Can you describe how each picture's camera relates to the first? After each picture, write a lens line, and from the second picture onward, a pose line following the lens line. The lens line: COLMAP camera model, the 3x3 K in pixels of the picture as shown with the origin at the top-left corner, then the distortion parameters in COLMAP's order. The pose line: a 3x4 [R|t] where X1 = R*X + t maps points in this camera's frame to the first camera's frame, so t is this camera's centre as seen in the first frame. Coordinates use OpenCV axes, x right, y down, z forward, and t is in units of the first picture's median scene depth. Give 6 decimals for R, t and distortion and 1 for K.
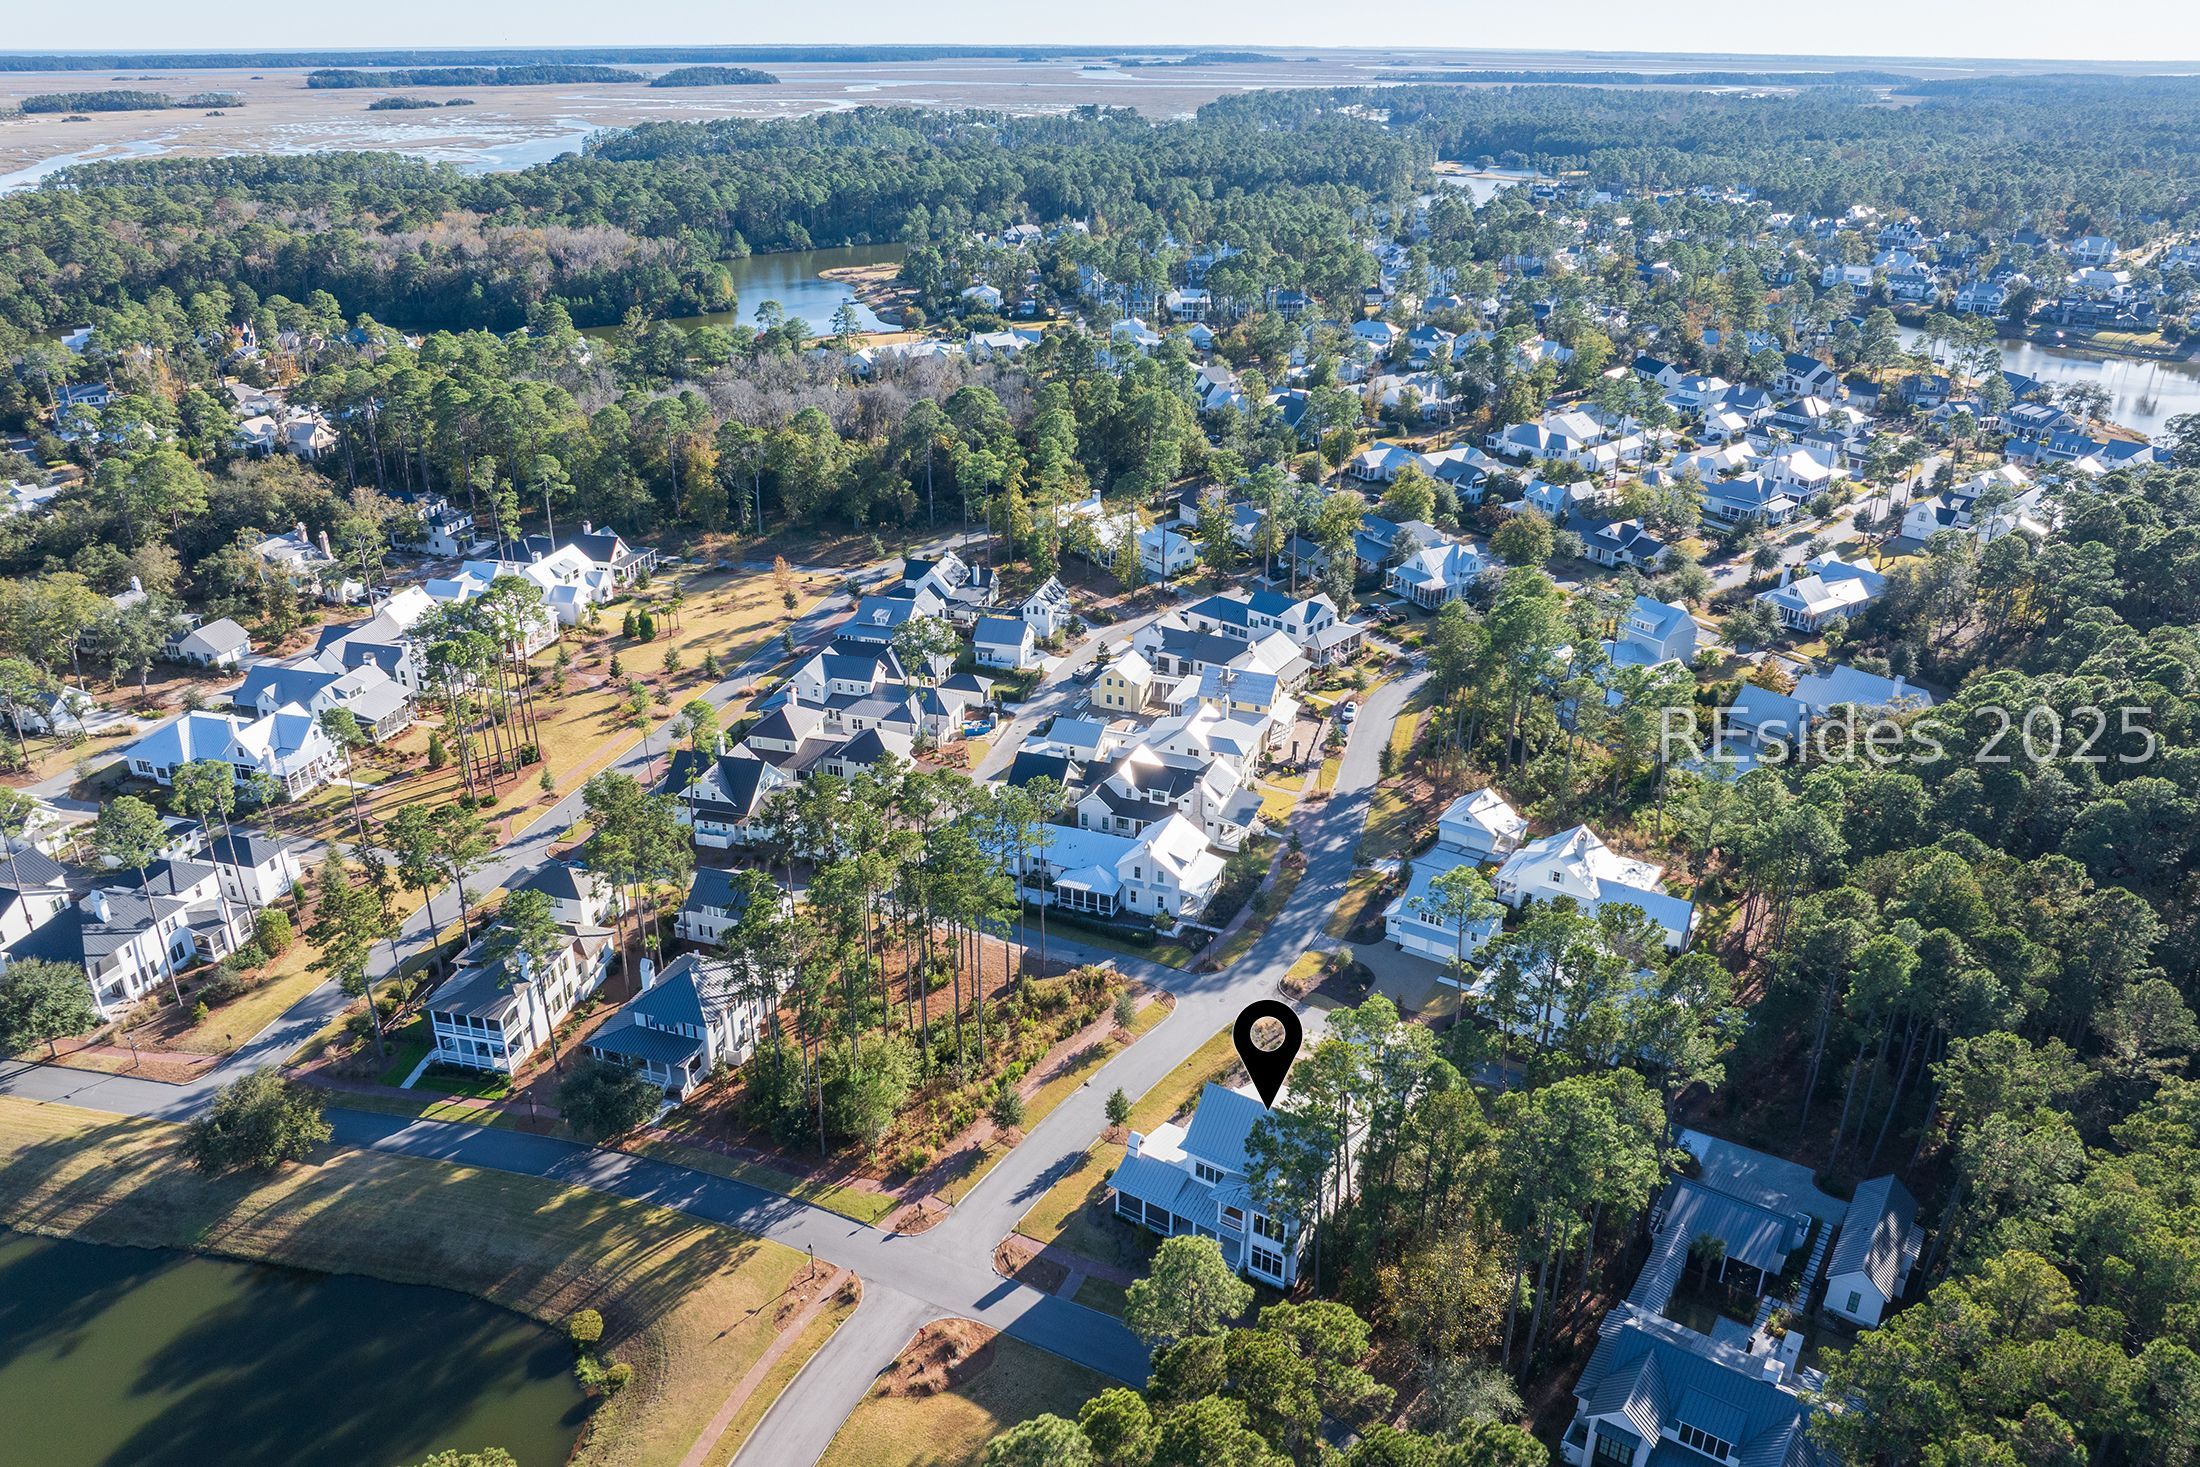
lens RADIAL K [[1549.3, 0, 1105.8], [0, 1549.3, 727.1], [0, 0, 1]] dist [-0.045841, 0.012599]
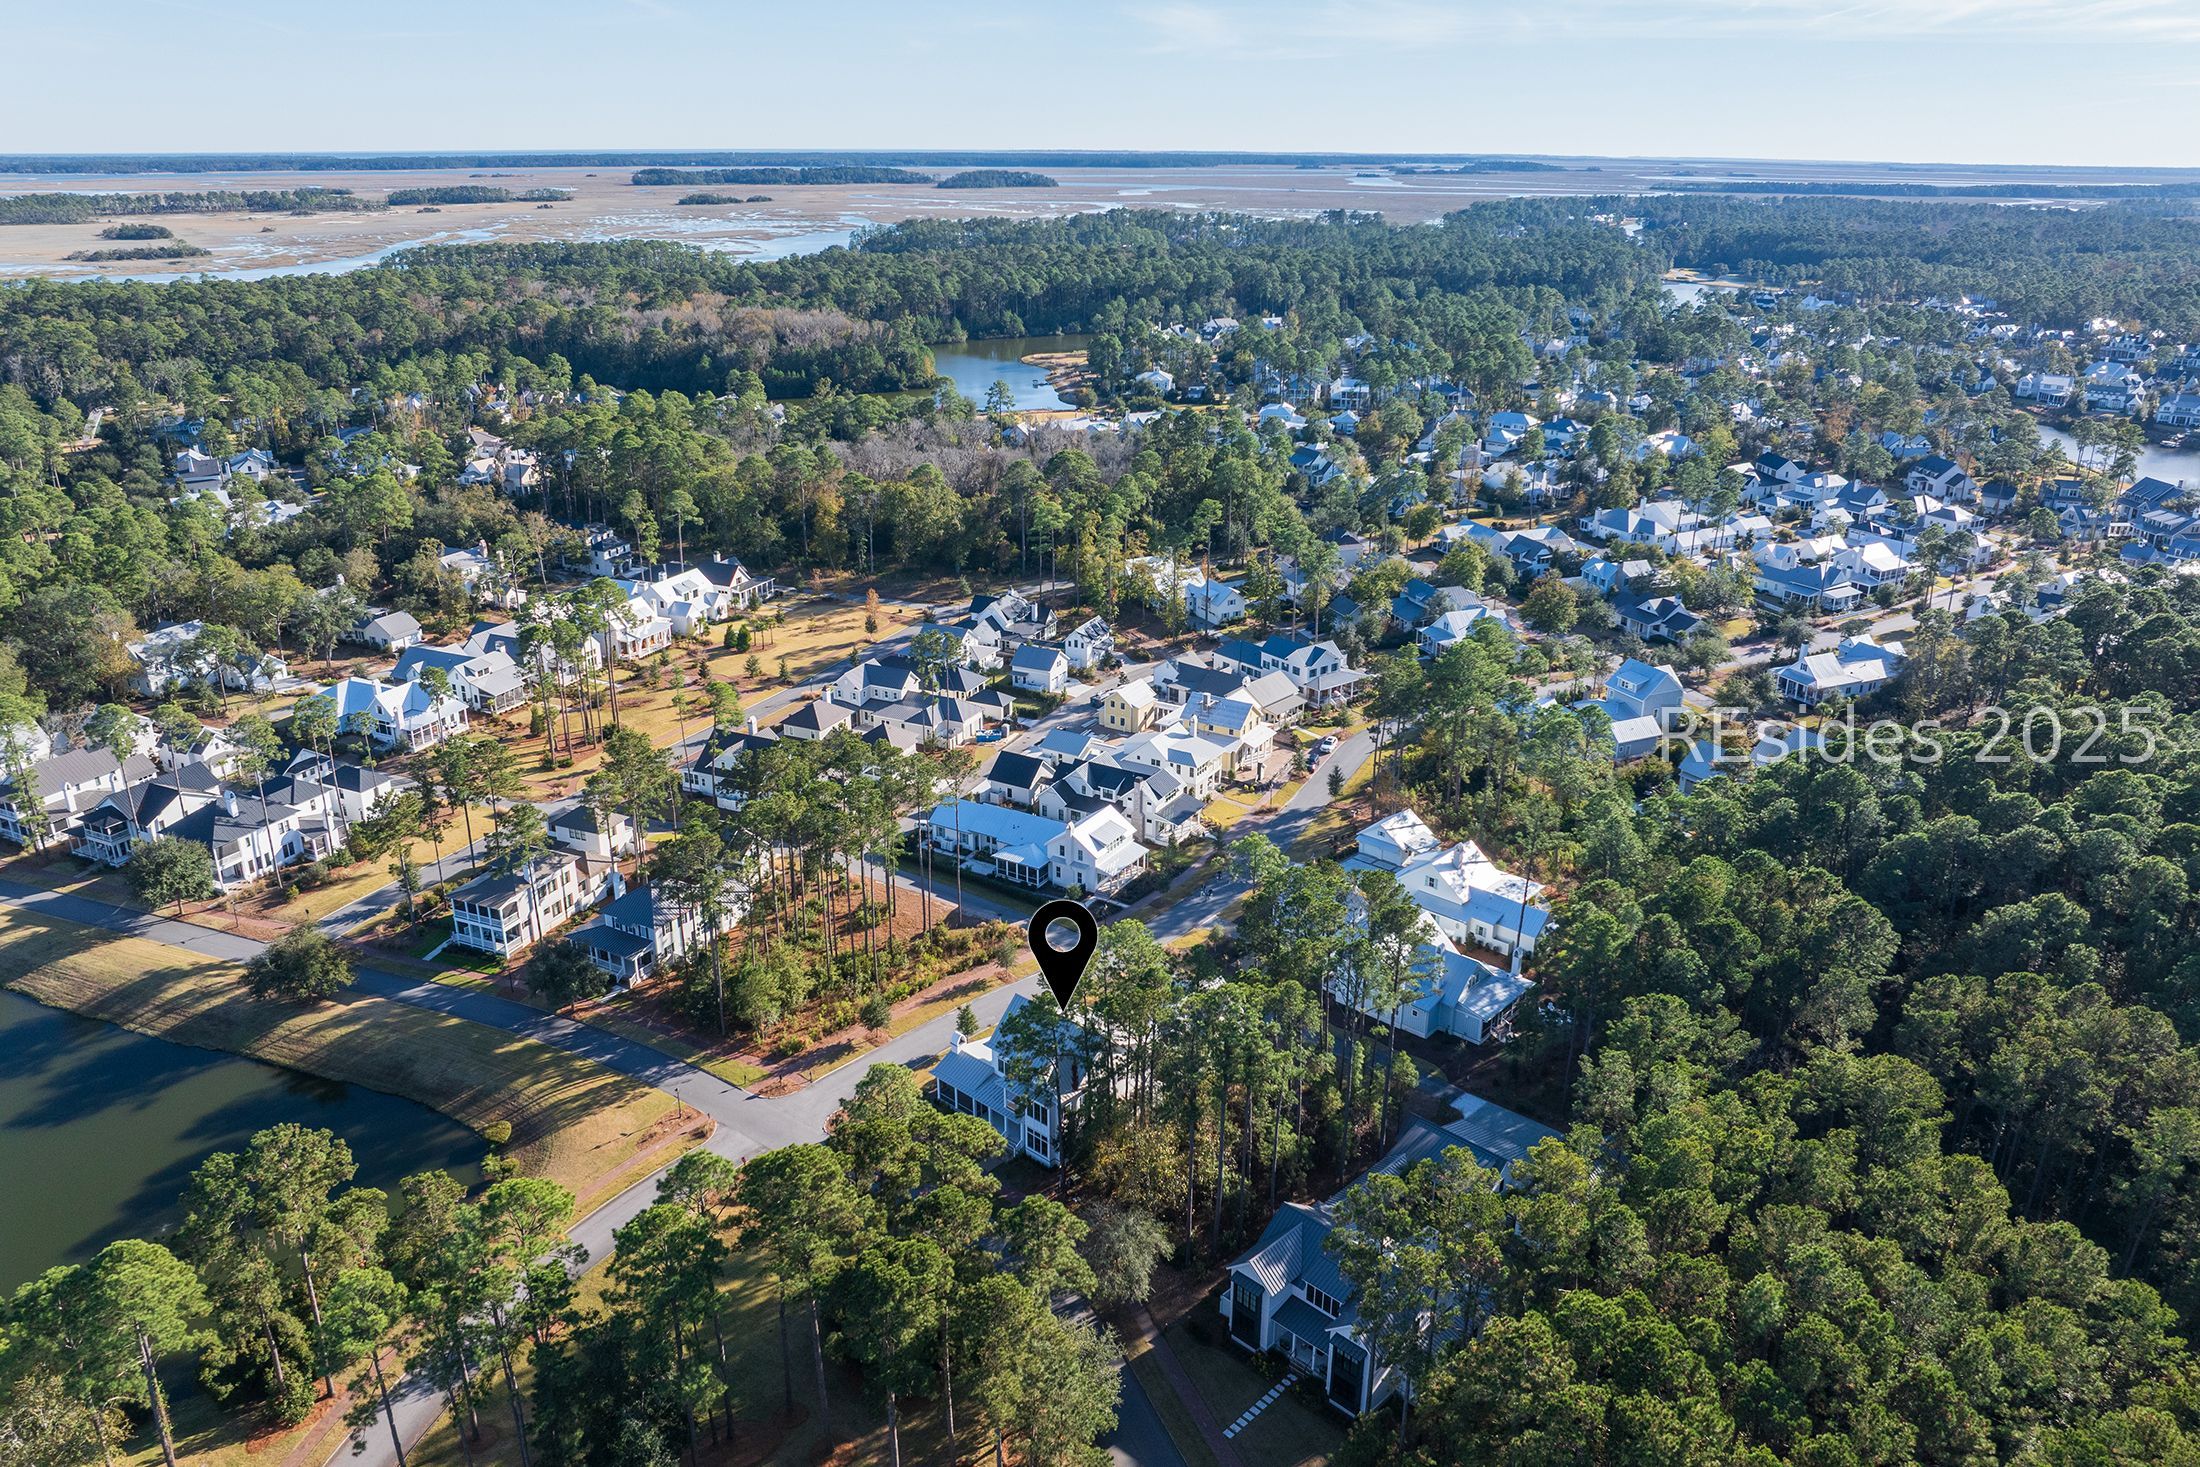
lens RADIAL K [[1549.3, 0, 1105.8], [0, 1549.3, 727.1], [0, 0, 1]] dist [-0.045841, 0.012599]
pose [[0.984934, 0.062317, -0.161312, 0.149519], [-0.071976, 0.995903, -0.054735, 0.040857], [0.157240, 0.065521, 0.985385, -0.083907]]
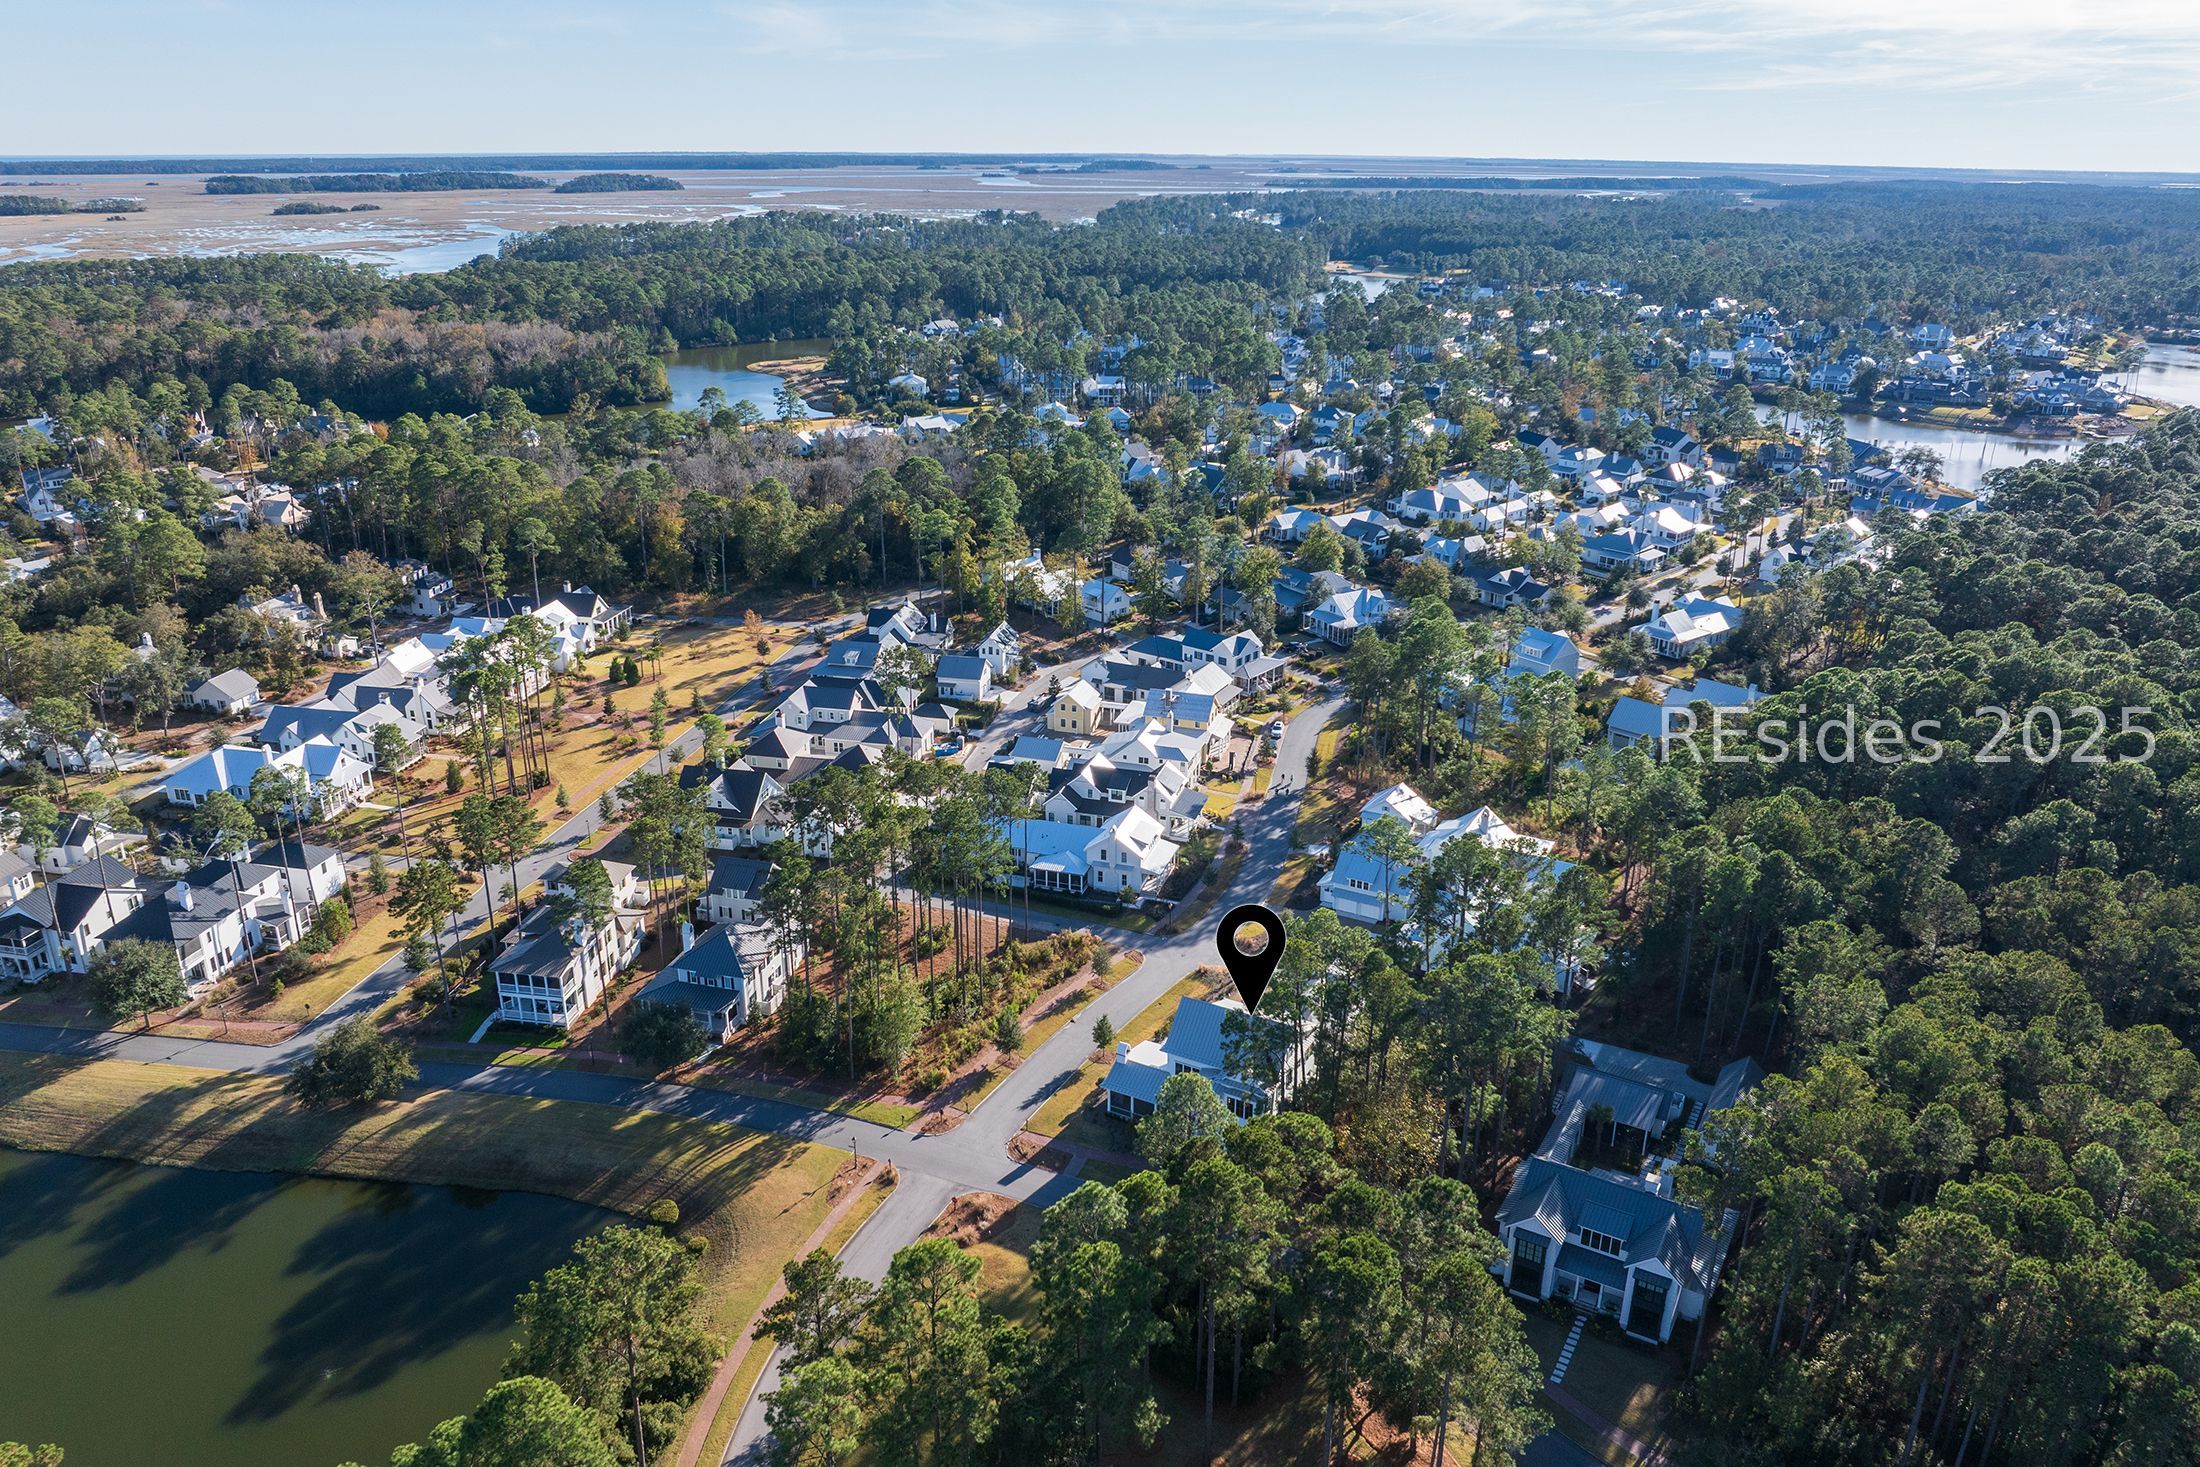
lens RADIAL K [[1549.3, 0, 1105.8], [0, 1549.3, 727.1], [0, 0, 1]] dist [-0.045841, 0.012599]
pose [[0.997970, -0.020029, 0.060456, -0.029307], [0.023692, 0.997887, -0.060498, 0.044628], [-0.059116, 0.061807, 0.996336, -0.094405]]
